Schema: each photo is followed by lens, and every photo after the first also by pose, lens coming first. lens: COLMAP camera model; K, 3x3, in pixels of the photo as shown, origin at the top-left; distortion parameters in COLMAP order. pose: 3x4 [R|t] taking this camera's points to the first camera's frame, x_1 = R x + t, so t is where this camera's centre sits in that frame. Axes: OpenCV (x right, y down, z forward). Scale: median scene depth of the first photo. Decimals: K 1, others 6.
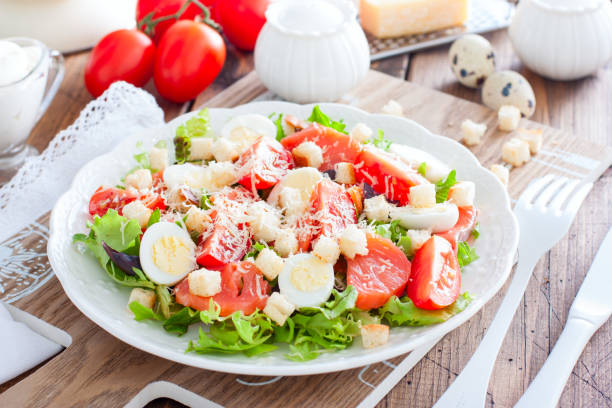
lens RADIAL K [[1618.1, 0, 306.0], [0, 1618.1, 204.0], [0, 0, 1]] dist [0.054299, -0.978234]
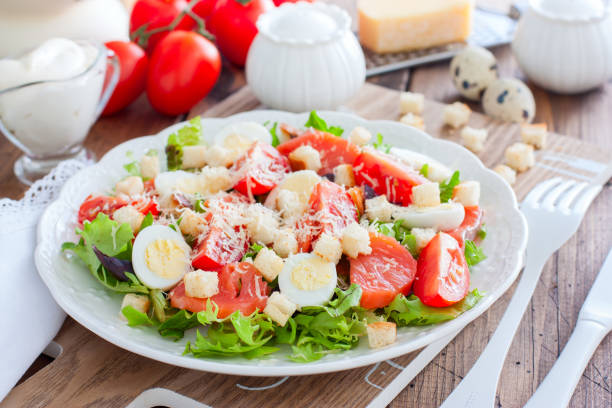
lens RADIAL K [[1618.1, 0, 306.0], [0, 1618.1, 204.0], [0, 0, 1]] dist [0.054299, -0.978234]
pose [[0.999738, -0.020202, 0.010763, -0.009836], [0.020787, 0.998141, -0.057301, 0.055112], [-0.009586, 0.057510, 0.998299, 0.044229]]
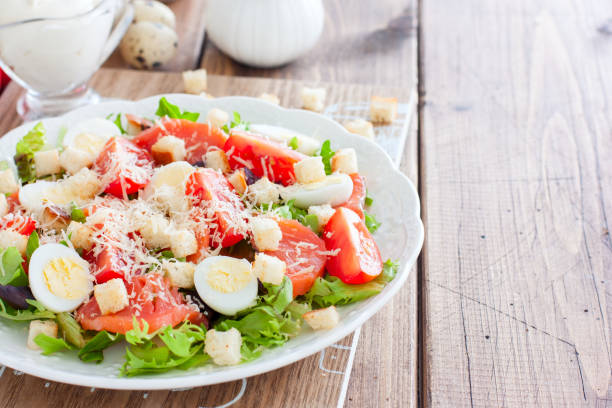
lens RADIAL K [[1618.1, 0, 306.0], [0, 1618.1, 204.0], [0, 0, 1]] dist [0.054299, -0.978234]
pose [[0.955534, -0.168266, 0.242158, -0.163748], [0.171674, 0.985128, 0.007115, 0.007171], [-0.239754, 0.034773, 0.970211, 0.096906]]
